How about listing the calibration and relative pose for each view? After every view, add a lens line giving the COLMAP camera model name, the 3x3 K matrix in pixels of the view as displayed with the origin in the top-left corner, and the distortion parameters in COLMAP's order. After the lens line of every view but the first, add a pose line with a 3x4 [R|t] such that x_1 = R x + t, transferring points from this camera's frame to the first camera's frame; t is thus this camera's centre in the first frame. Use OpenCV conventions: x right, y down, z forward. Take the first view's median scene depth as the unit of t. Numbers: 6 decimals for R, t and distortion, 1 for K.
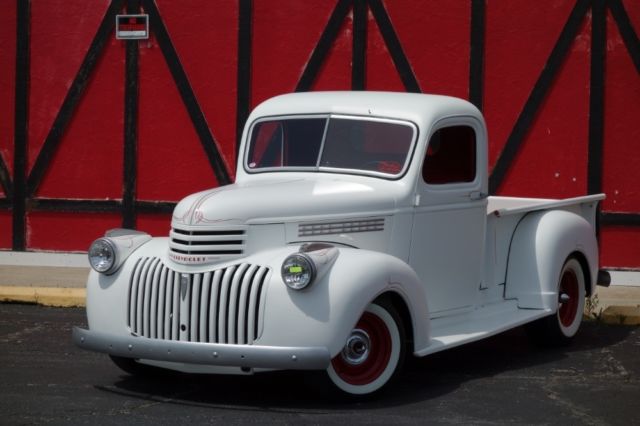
lens RADIAL K [[1720.2, 0, 320.0], [0, 1720.2, 213.0], [0, 0, 1]] dist [0.009121, -0.125880]
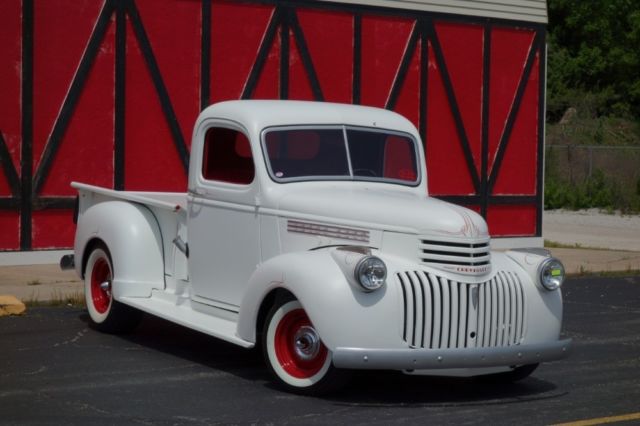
lens RADIAL K [[1720.2, 0, 320.0], [0, 1720.2, 213.0], [0, 0, 1]] dist [0.009121, -0.125880]
pose [[0.533598, -0.040763, 0.844755, -0.914028], [0.014964, 0.999136, 0.038760, -0.045784], [-0.845606, -0.008041, 0.533747, 0.456169]]
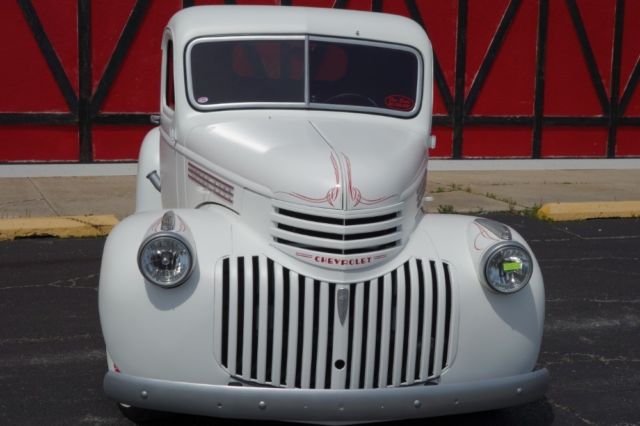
lens RADIAL K [[1036.9, 0, 318.9], [0, 1036.9, 221.9], [0, 0, 1]] dist [0.006407, -0.002265]
pose [[0.816017, -0.085257, 0.571706, -0.276025], [0.009311, 0.990873, 0.134477, -0.037038], [-0.577953, -0.104412, 0.809363, 0.611571]]
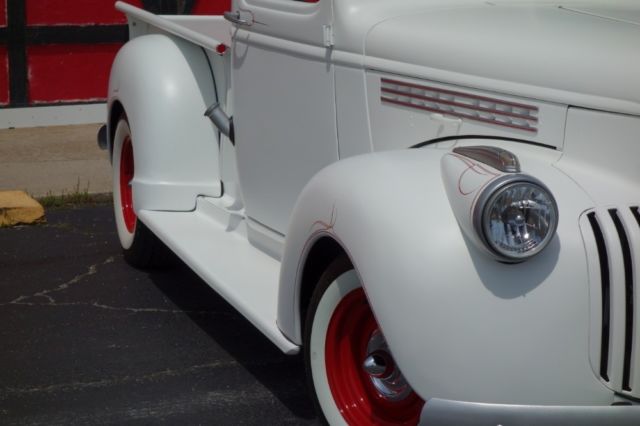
lens RADIAL K [[1720.2, 0, 320.0], [0, 1720.2, 213.0], [0, 0, 1]] dist [0.009121, -0.125880]
pose [[0.695343, -0.125978, 0.707550, -0.413628], [0.037073, 0.989494, 0.139743, -0.032324], [-0.717721, -0.070938, 0.692708, 0.697683]]
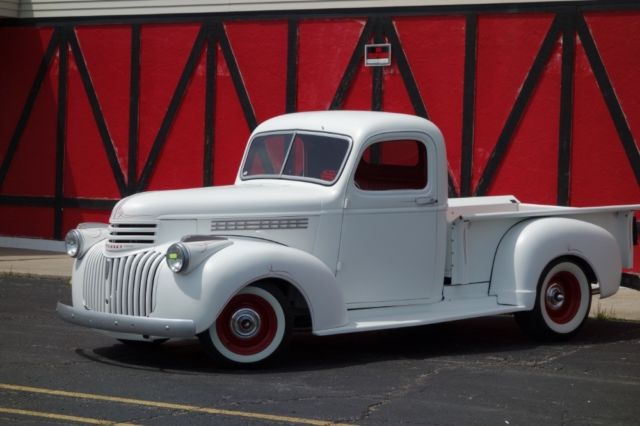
lens RADIAL K [[1720.2, 0, 320.0], [0, 1720.2, 213.0], [0, 0, 1]] dist [0.009121, -0.125880]
pose [[0.929546, 0.014086, -0.368438, 0.463523], [-0.019116, 0.999767, -0.010005, 0.010851], [0.368211, 0.016343, 0.929599, -0.088507]]
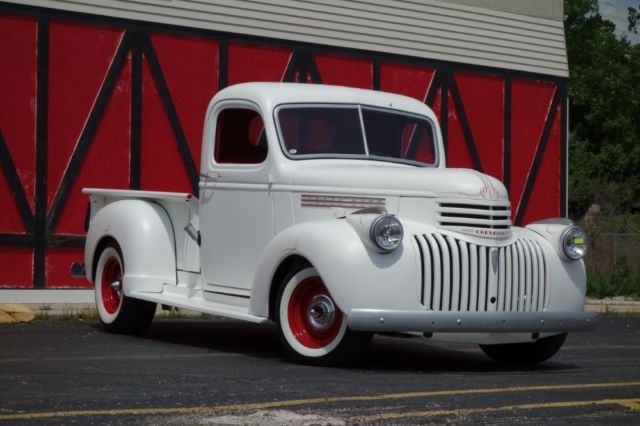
lens RADIAL K [[1720.2, 0, 320.0], [0, 1720.2, 213.0], [0, 0, 1]] dist [0.009121, -0.125880]
pose [[0.545109, 0.016539, 0.838202, -0.886418], [0.019231, 0.999296, -0.032224, 0.040835], [-0.838145, 0.033685, 0.544407, 0.469310]]
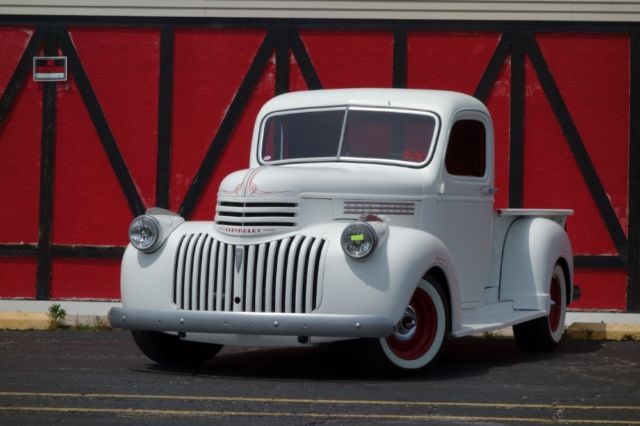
lens RADIAL K [[1720.2, 0, 320.0], [0, 1720.2, 213.0], [0, 0, 1]] dist [0.009121, -0.125880]
pose [[0.991485, 0.005961, 0.130088, -0.143559], [0.003281, 0.997491, -0.070717, 0.077281], [-0.130183, 0.070542, 0.988977, 0.012553]]
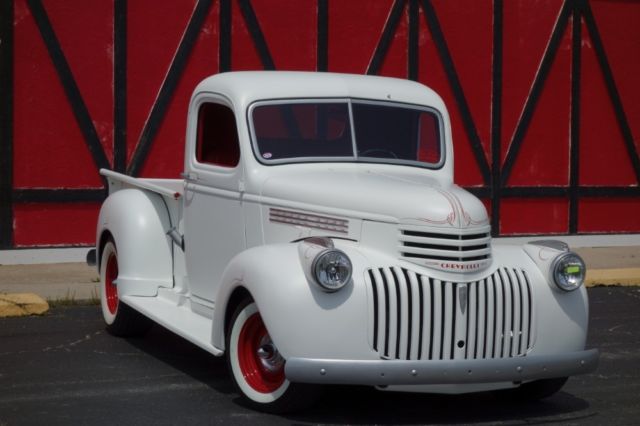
lens RADIAL K [[1720.2, 0, 320.0], [0, 1720.2, 213.0], [0, 0, 1]] dist [0.009121, -0.125880]
pose [[0.657225, -0.042565, 0.752492, -0.705342], [0.022508, 0.999067, 0.036854, -0.031397], [-0.753358, -0.007285, 0.657570, 0.420210]]
